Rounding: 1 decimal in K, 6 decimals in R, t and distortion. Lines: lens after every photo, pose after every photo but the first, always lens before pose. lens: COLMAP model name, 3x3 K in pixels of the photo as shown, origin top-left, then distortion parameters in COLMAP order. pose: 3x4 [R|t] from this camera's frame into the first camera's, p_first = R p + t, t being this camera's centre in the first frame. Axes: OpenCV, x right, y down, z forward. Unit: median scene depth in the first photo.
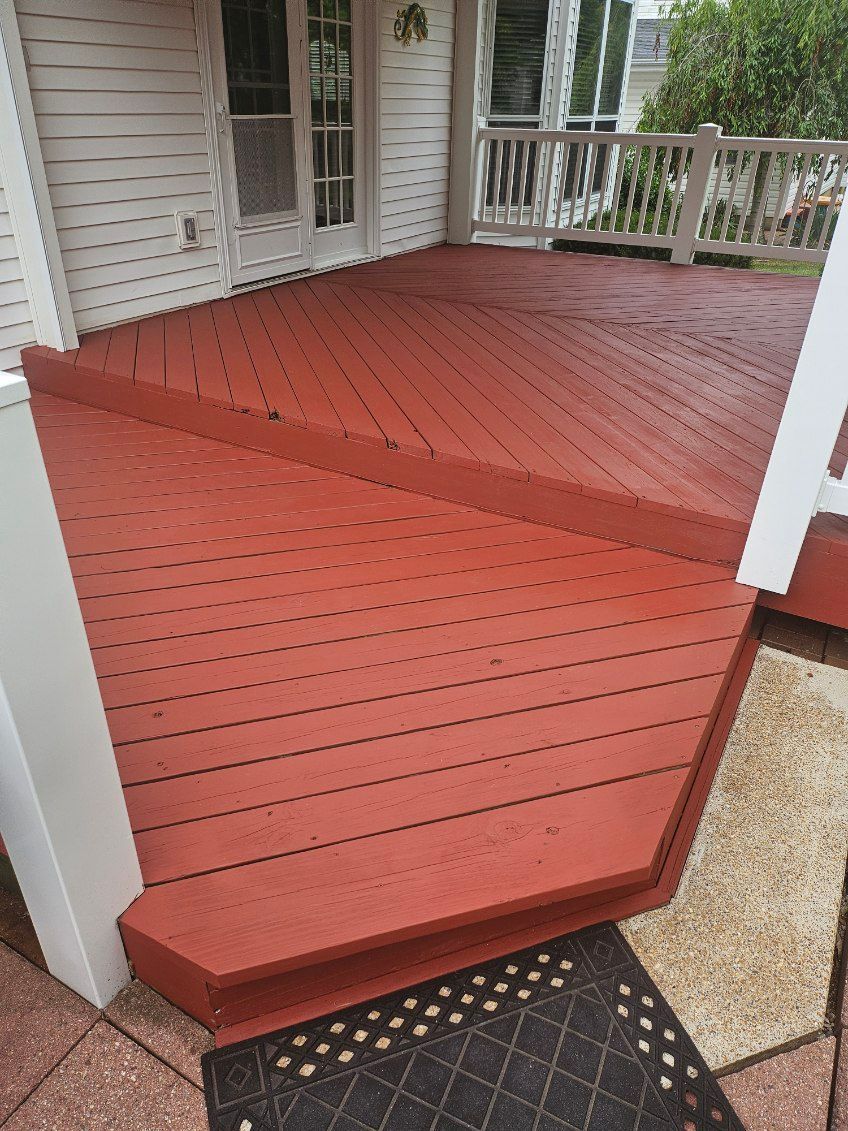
lens RADIAL K [[782.1, 0, 424.0], [0, 782.1, 565.5], [0, 0, 1]] dist [0.101808, -0.097505]
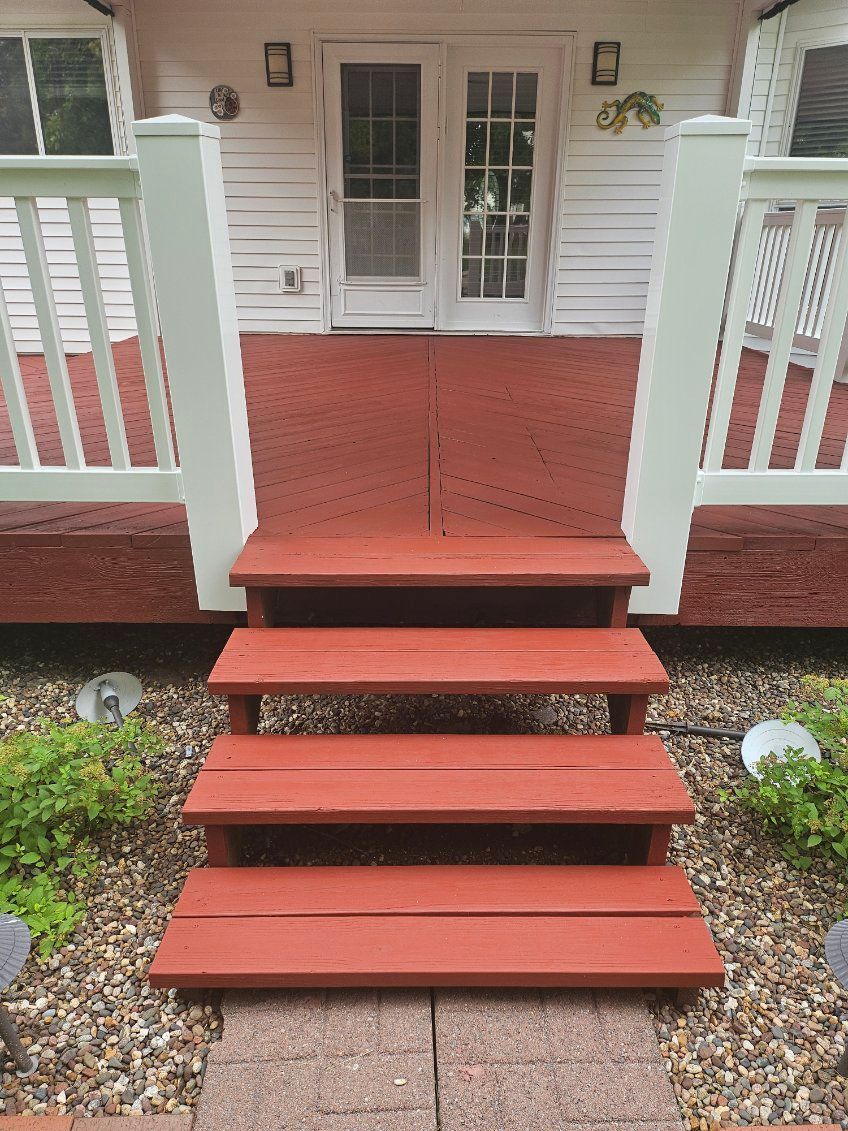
lens RADIAL K [[782.1, 0, 424.0], [0, 782.1, 565.5], [0, 0, 1]] dist [0.101808, -0.097505]
pose [[0.517552, 0.329624, -0.789613, 0.724044], [-0.429952, 0.898041, 0.093076, -0.141371], [0.739785, 0.291324, 0.606506, 0.337652]]
